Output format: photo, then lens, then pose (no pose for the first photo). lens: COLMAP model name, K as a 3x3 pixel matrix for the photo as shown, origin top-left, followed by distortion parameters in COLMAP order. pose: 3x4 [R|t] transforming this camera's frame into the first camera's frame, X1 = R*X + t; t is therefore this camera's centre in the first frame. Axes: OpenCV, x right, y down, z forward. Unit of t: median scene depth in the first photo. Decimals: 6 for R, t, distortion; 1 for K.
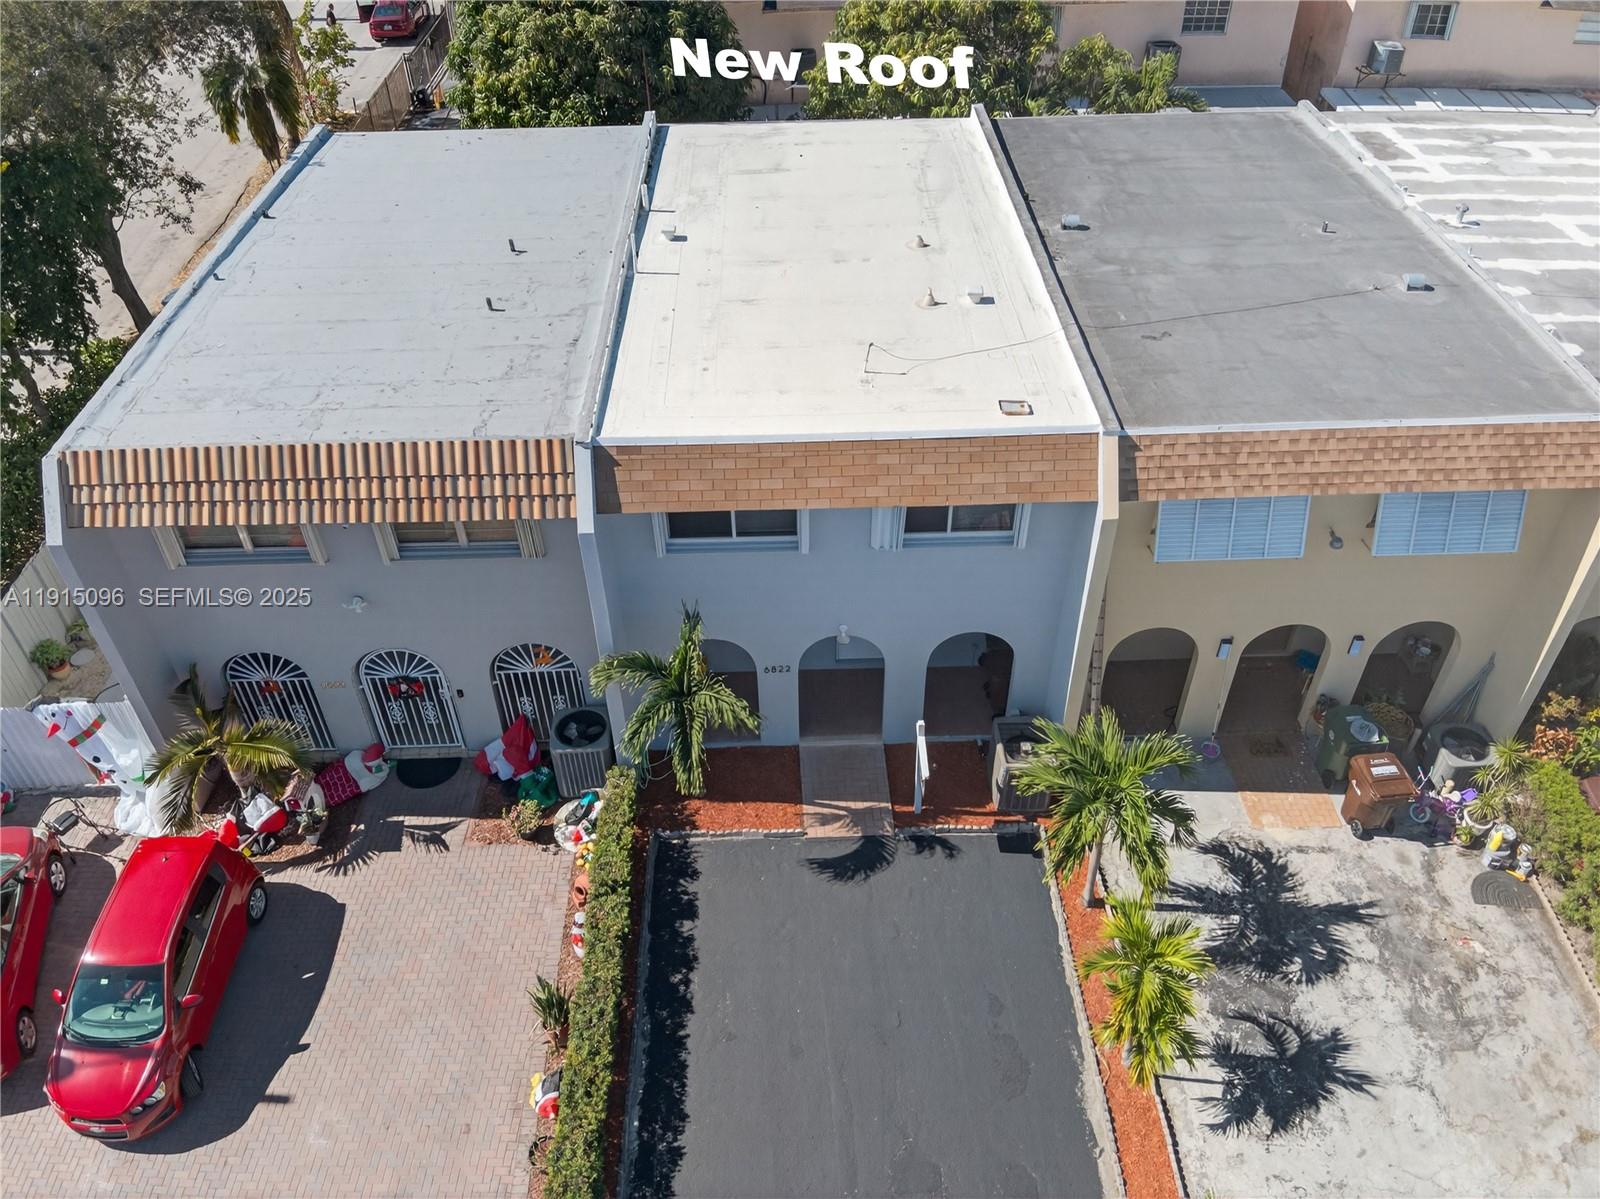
lens RADIAL K [[1171.4, 0, 825.7], [0, 1171.4, 594.1], [0, 0, 1]] dist [0.084909, -0.178363]
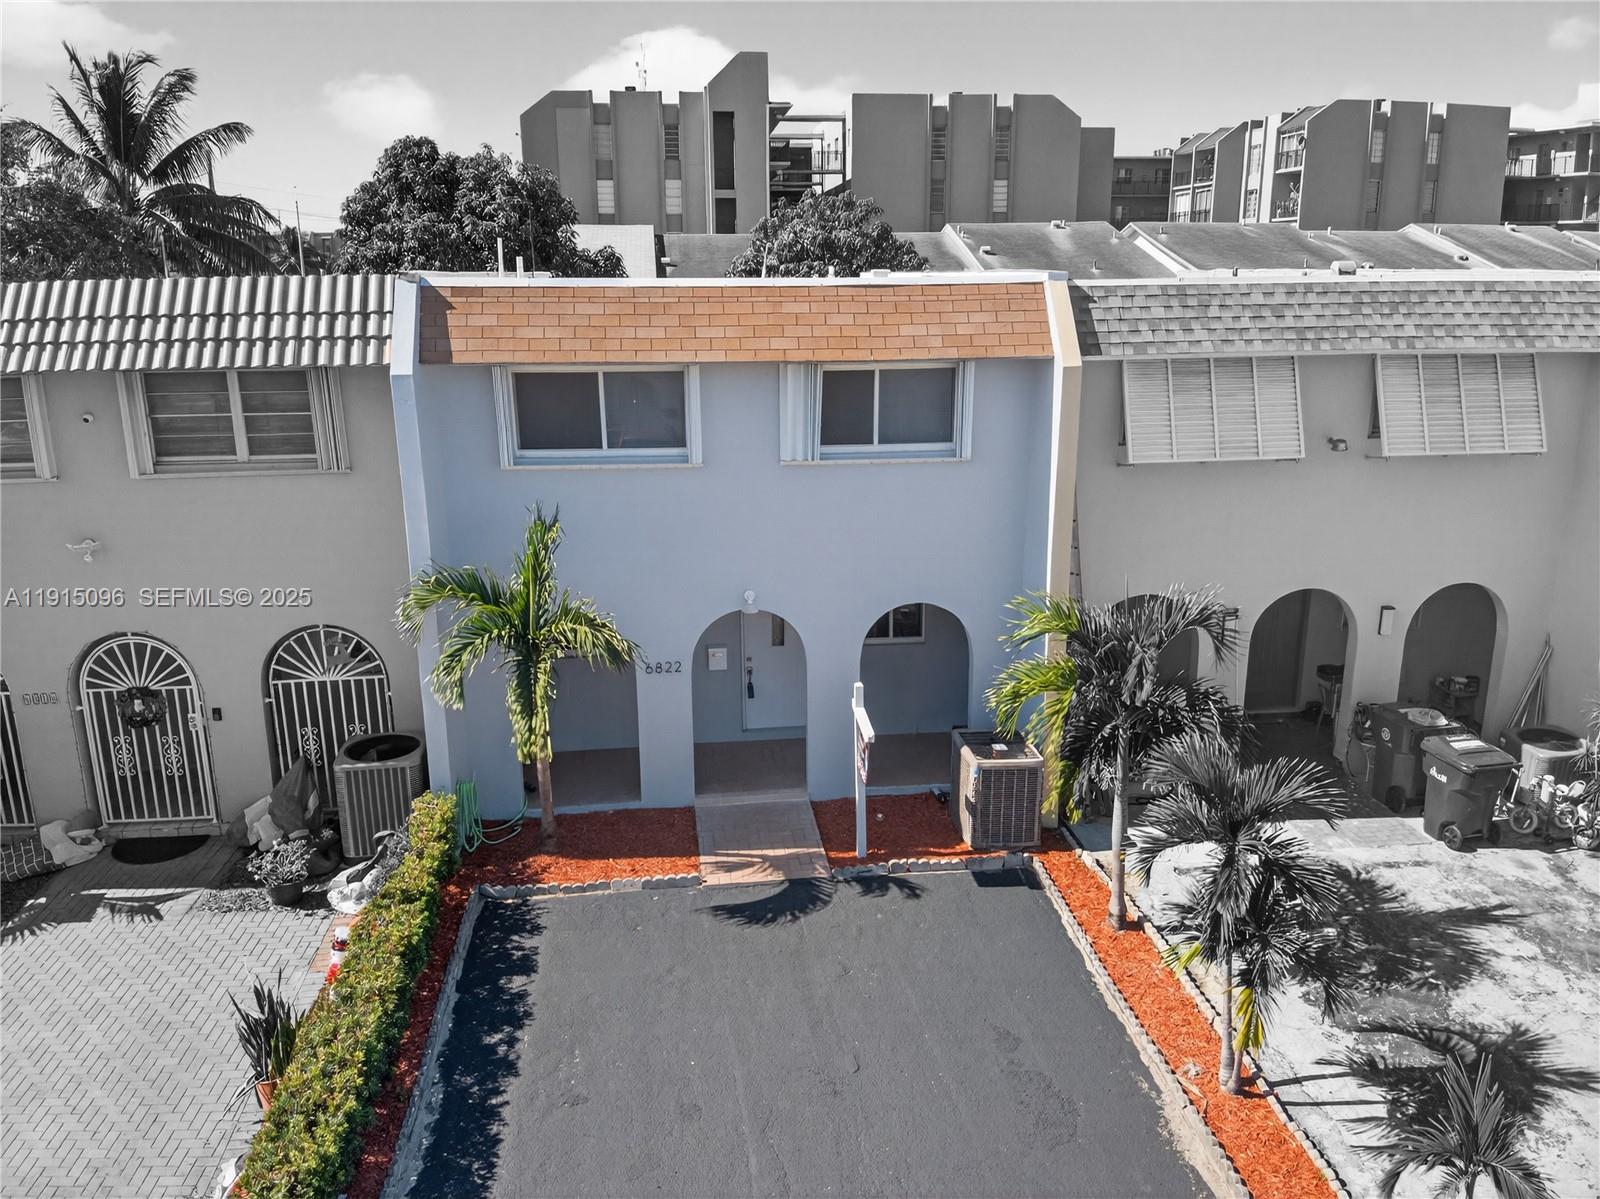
lens RADIAL K [[1171.4, 0, 825.7], [0, 1171.4, 594.1], [0, 0, 1]] dist [0.084909, -0.178363]
pose [[0.995833, -0.025984, 0.087416, -0.001507], [0.060831, 0.903409, -0.424443, 0.369895], [-0.067943, 0.427992, 0.901225, 0.313488]]
